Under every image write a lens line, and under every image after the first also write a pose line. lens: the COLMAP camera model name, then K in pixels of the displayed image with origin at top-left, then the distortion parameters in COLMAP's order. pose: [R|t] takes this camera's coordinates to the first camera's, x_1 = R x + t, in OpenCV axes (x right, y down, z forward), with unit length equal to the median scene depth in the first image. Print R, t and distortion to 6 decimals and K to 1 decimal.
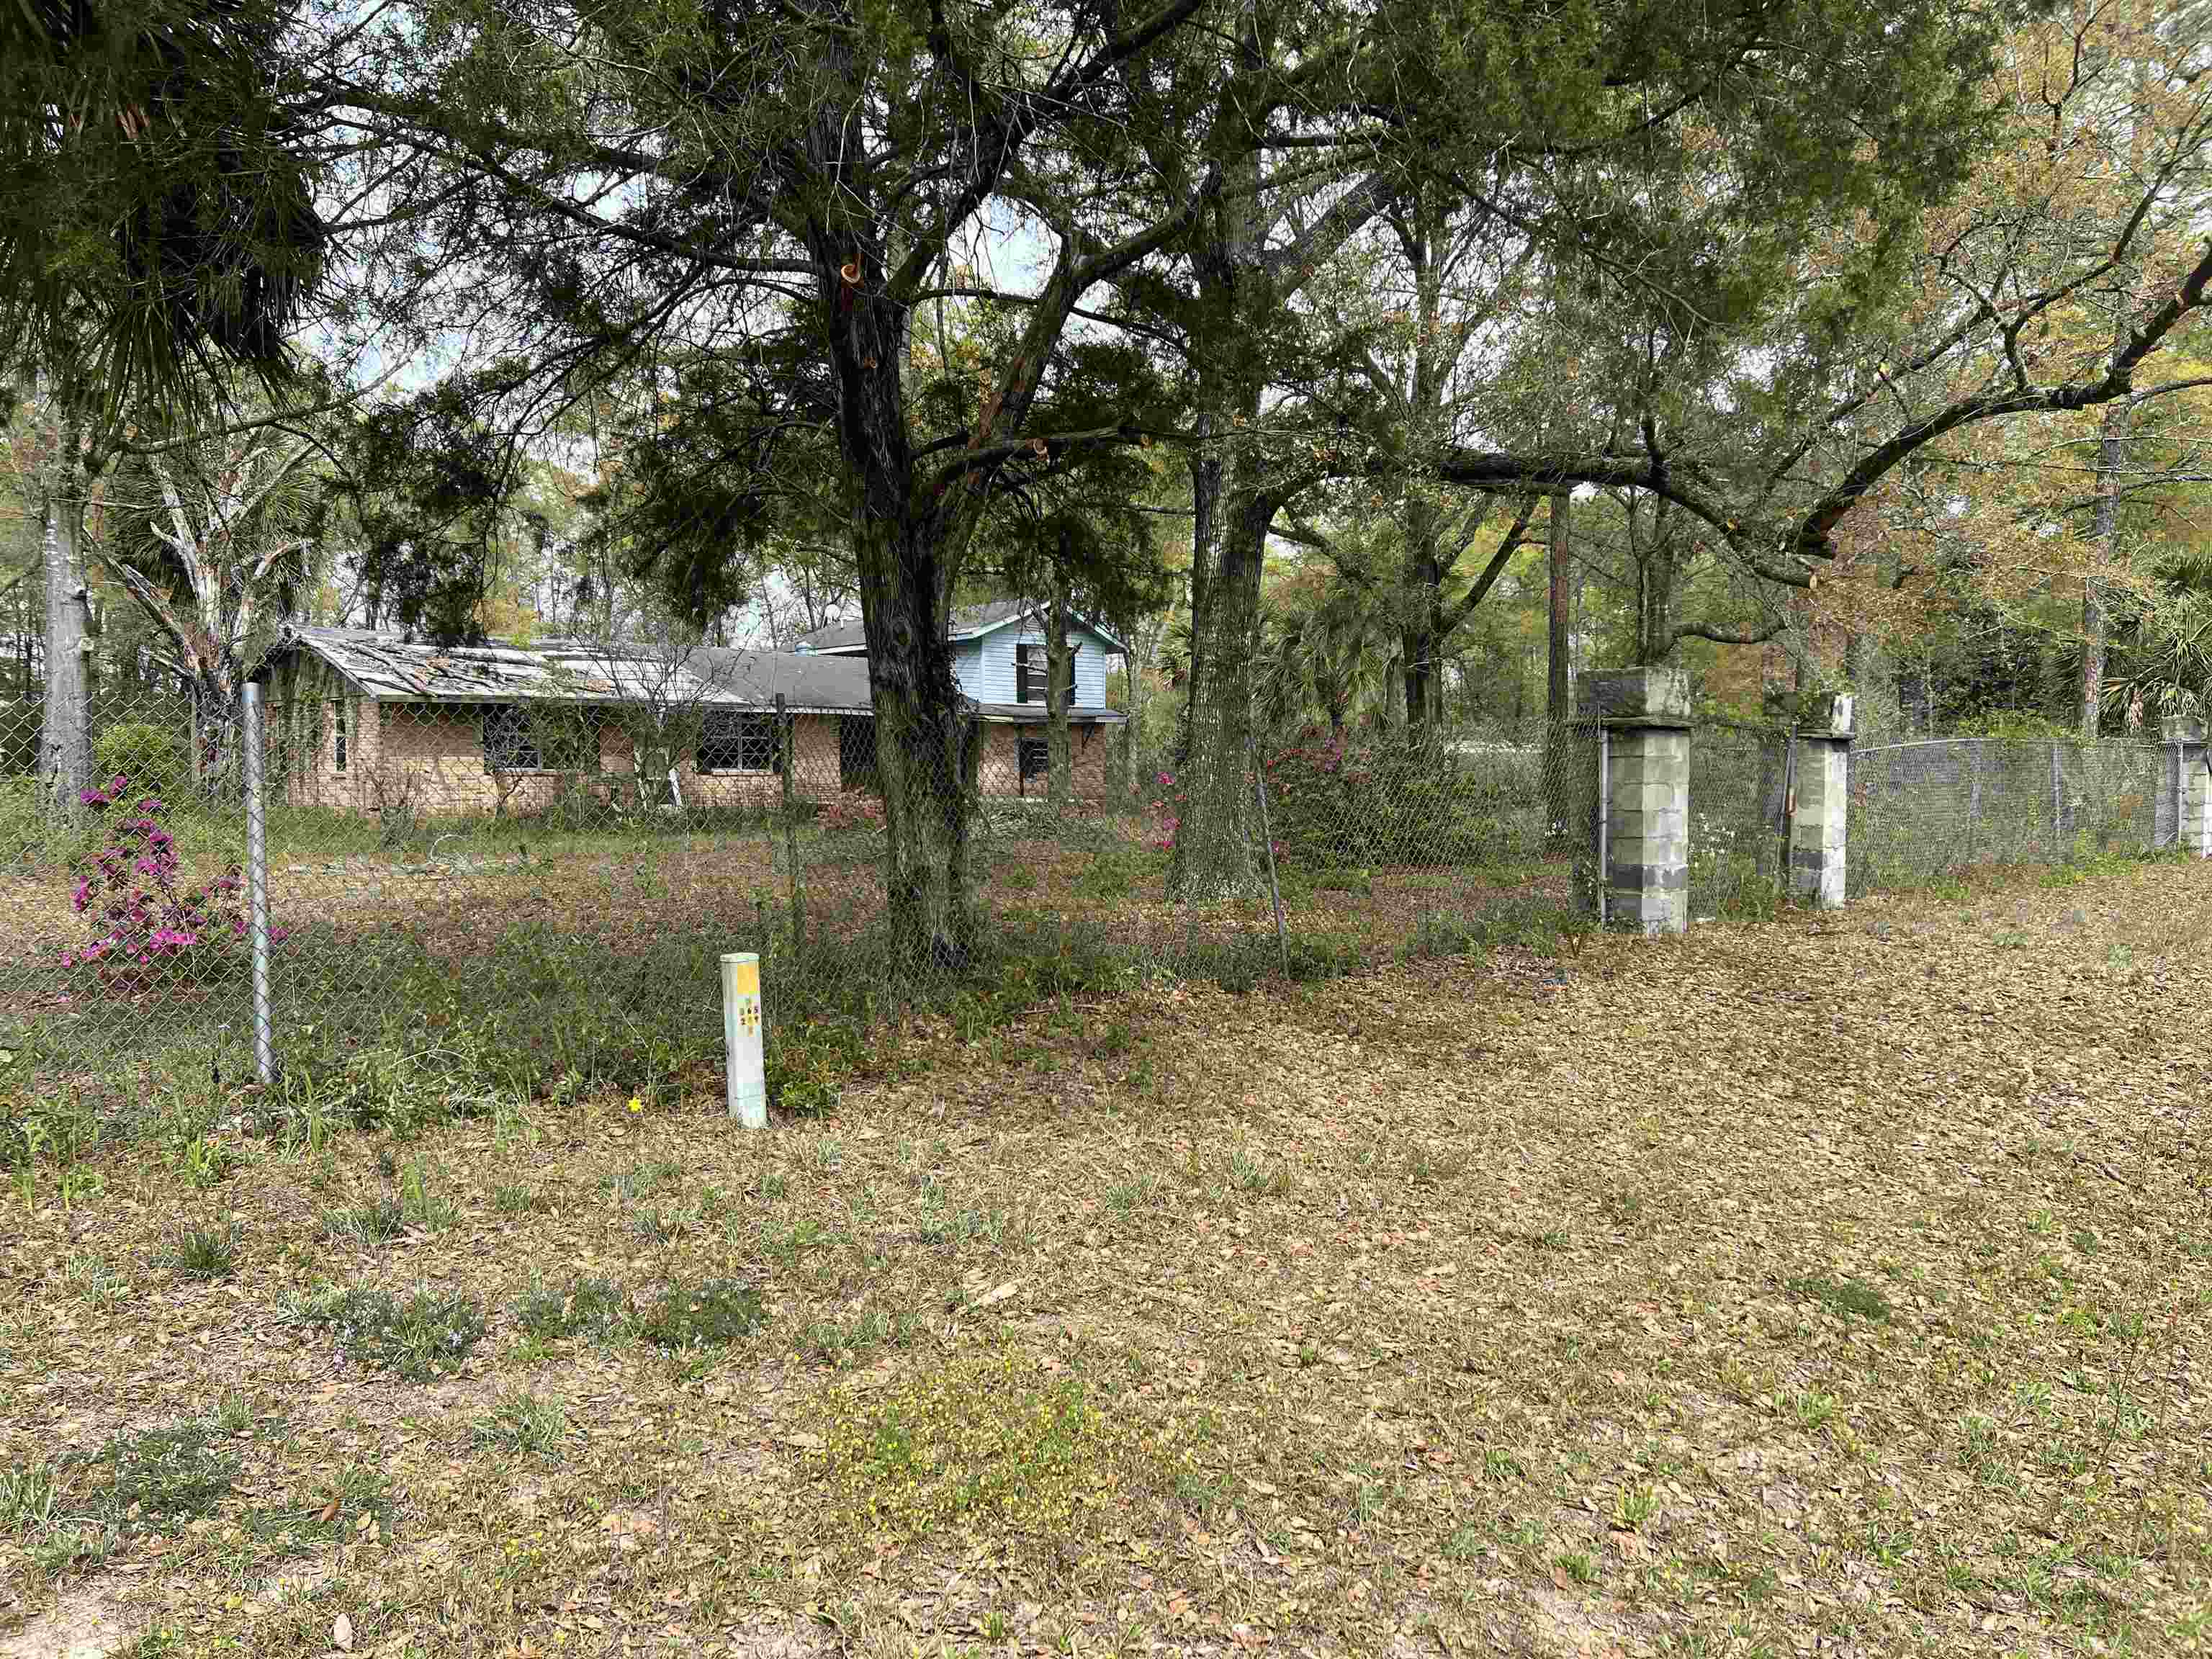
lens RADIAL K [[1654.4, 0, 1098.2], [0, 1654.4, 837.5], [0, 0, 1]] dist [0.085272, -0.108460]
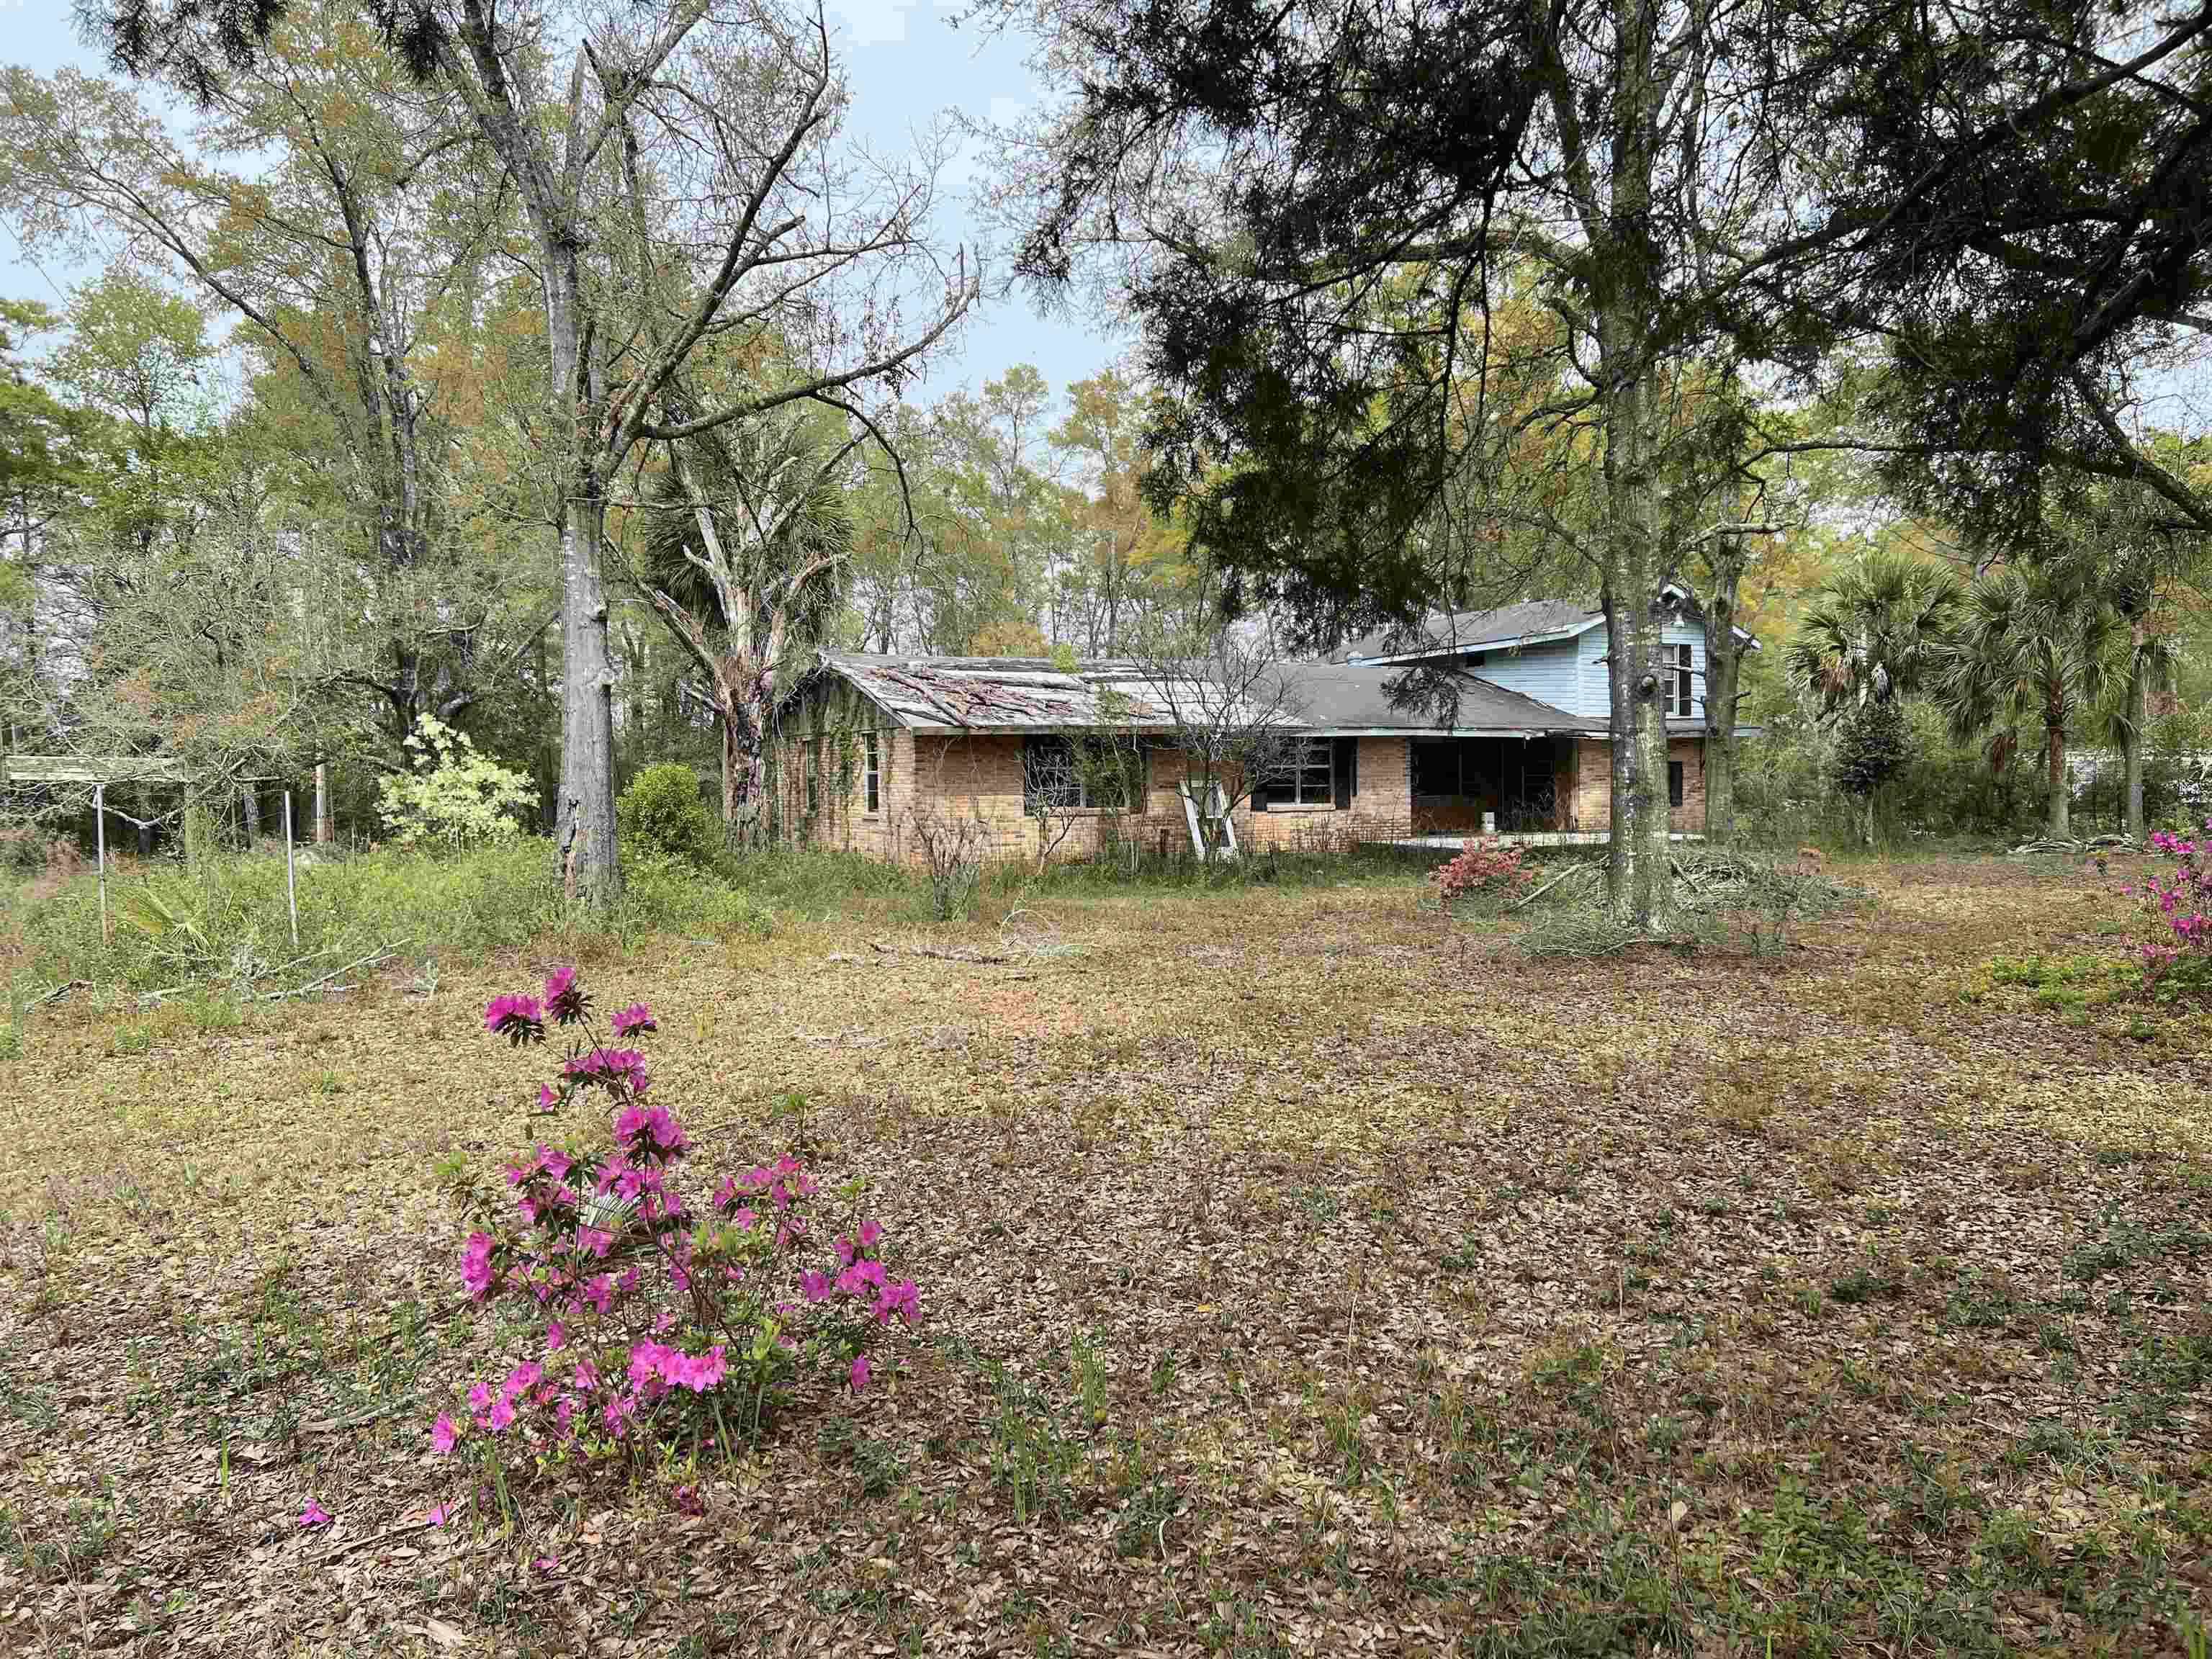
lens RADIAL K [[1654.4, 0, 1098.2], [0, 1654.4, 837.5], [0, 0, 1]] dist [0.085272, -0.108460]
pose [[0.963239, -0.001641, -0.268641, -0.097885], [-0.000440, 0.999970, -0.007687, -0.019500], [0.268646, 0.007523, 0.963210, 0.180179]]
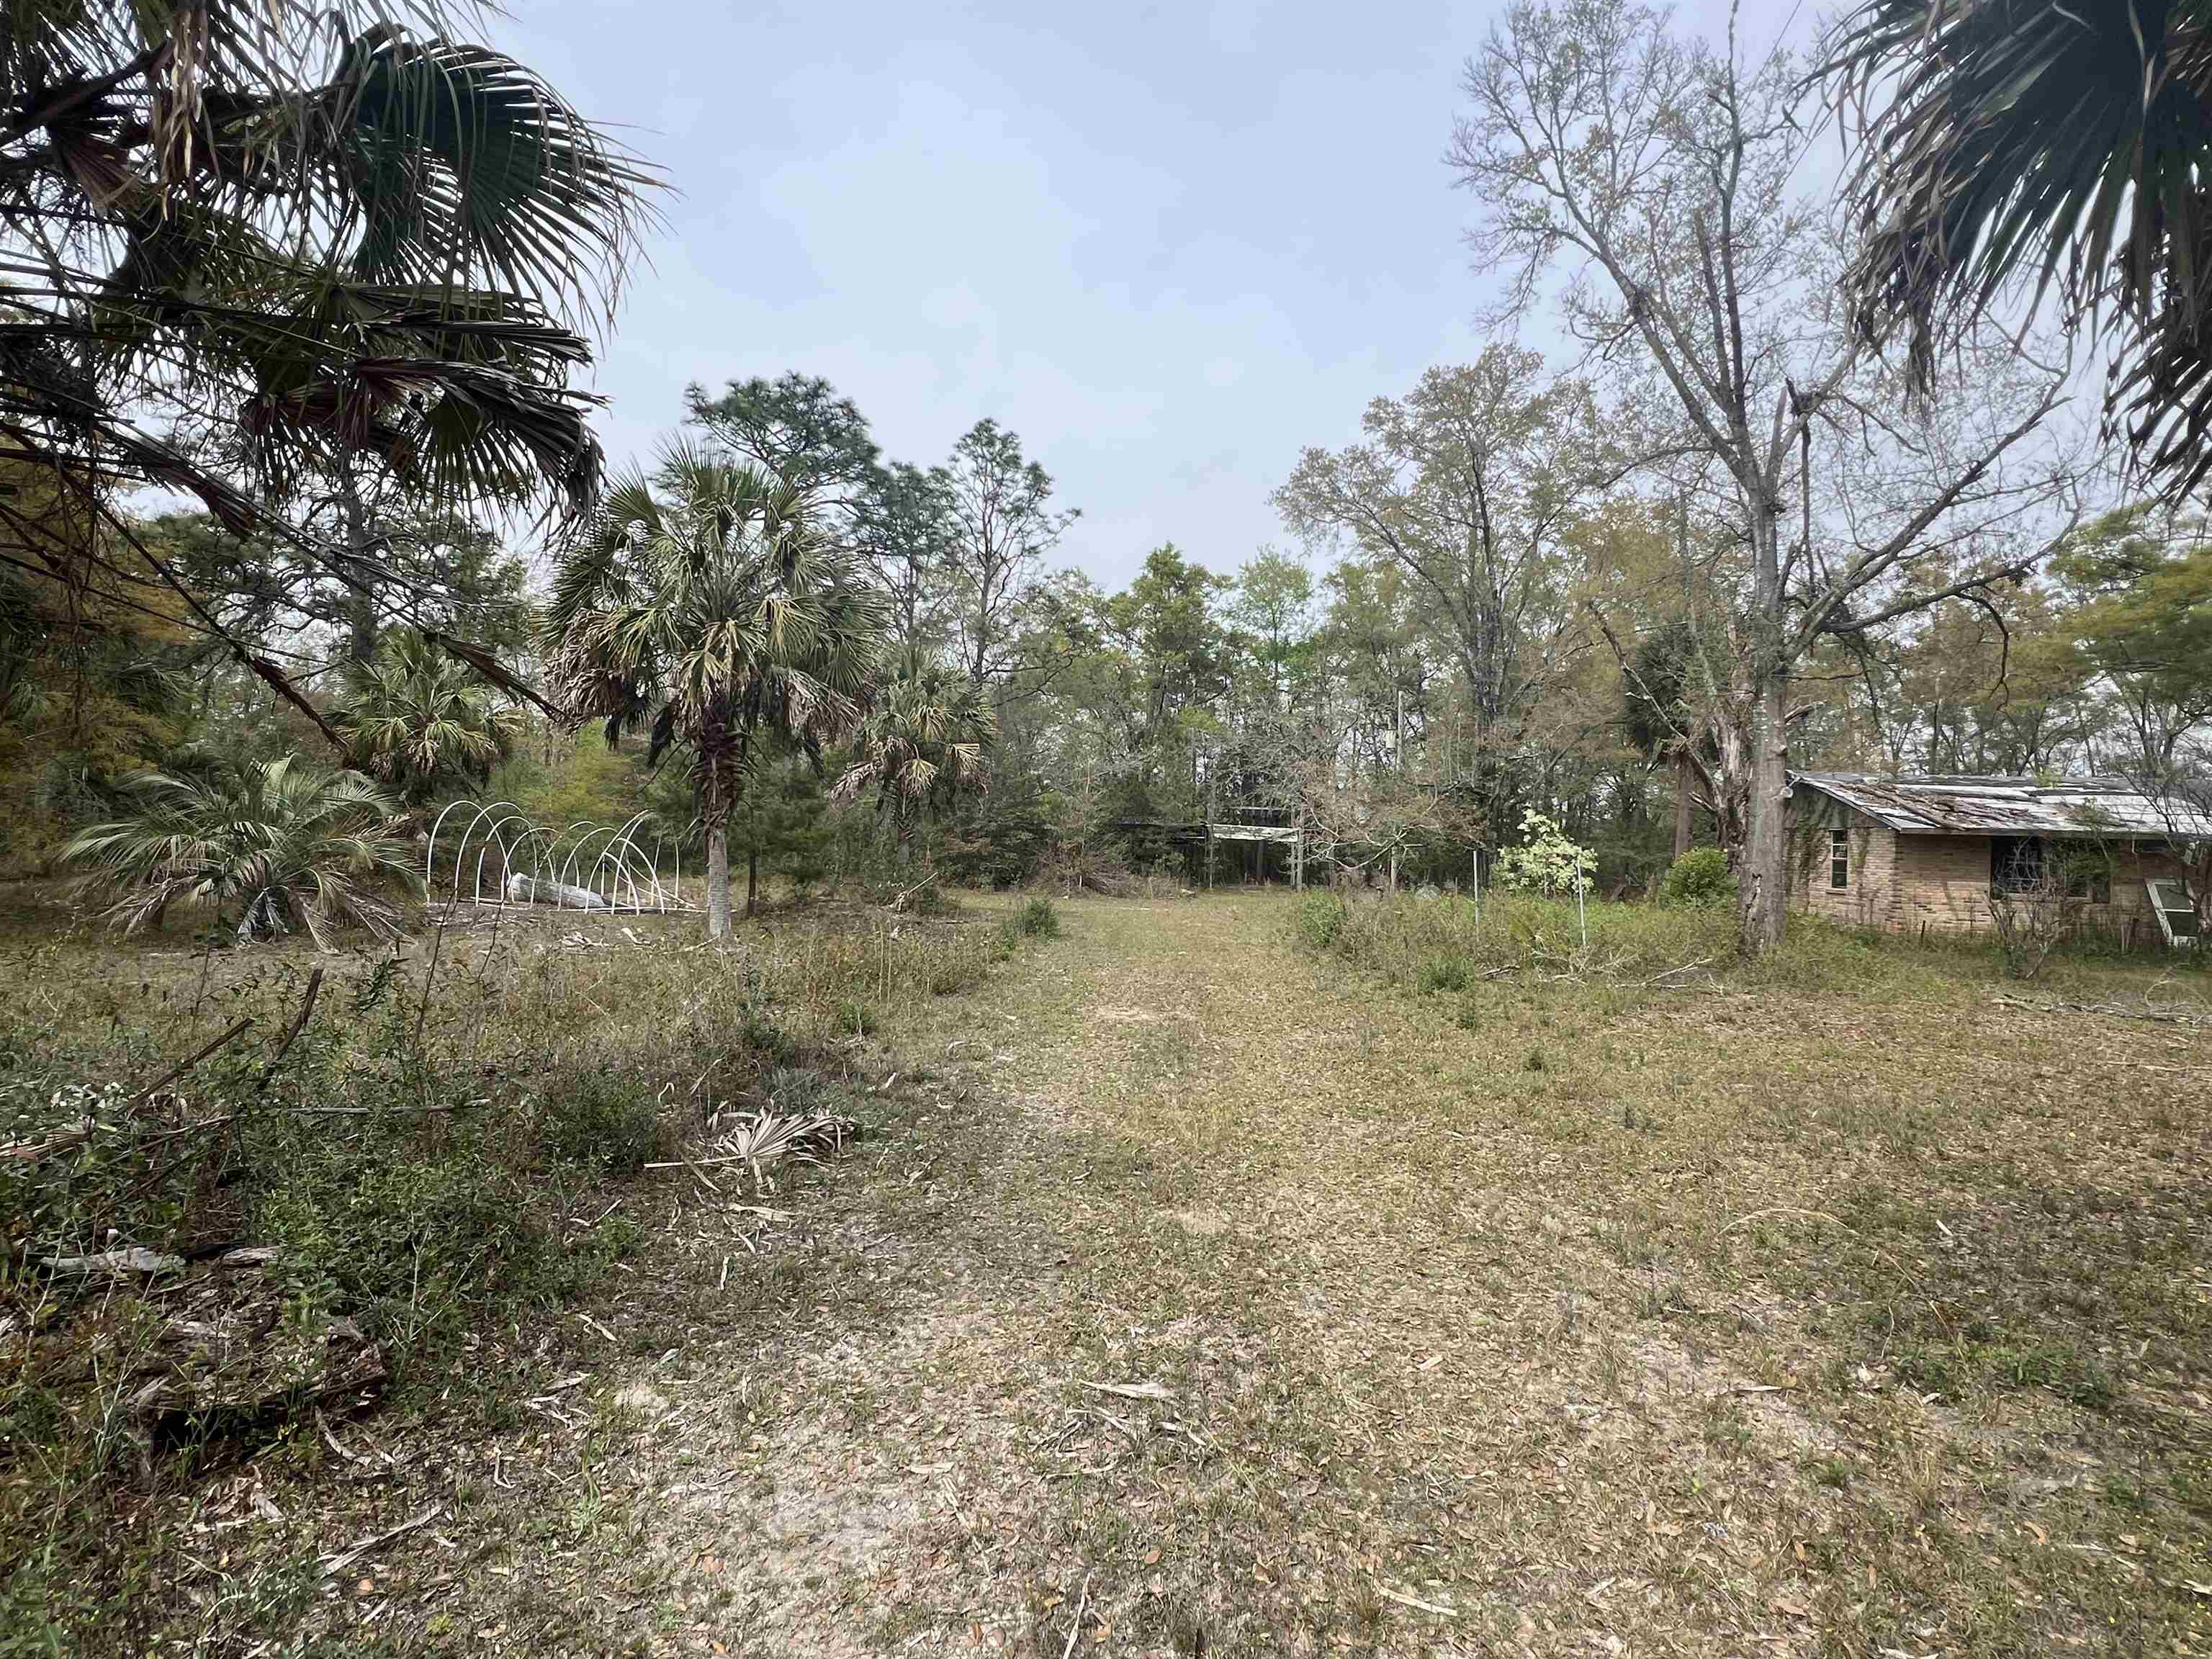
lens RADIAL K [[1102.7, 0, 1100.3], [0, 1102.7, 823.2], [0, 0, 1]] dist [-0.000043, 0.000733]
pose [[0.662934, 0.011922, -0.748583, -0.207321], [-0.067689, 0.996733, -0.044070, -0.015376], [0.745611, 0.079886, 0.661575, 0.068900]]
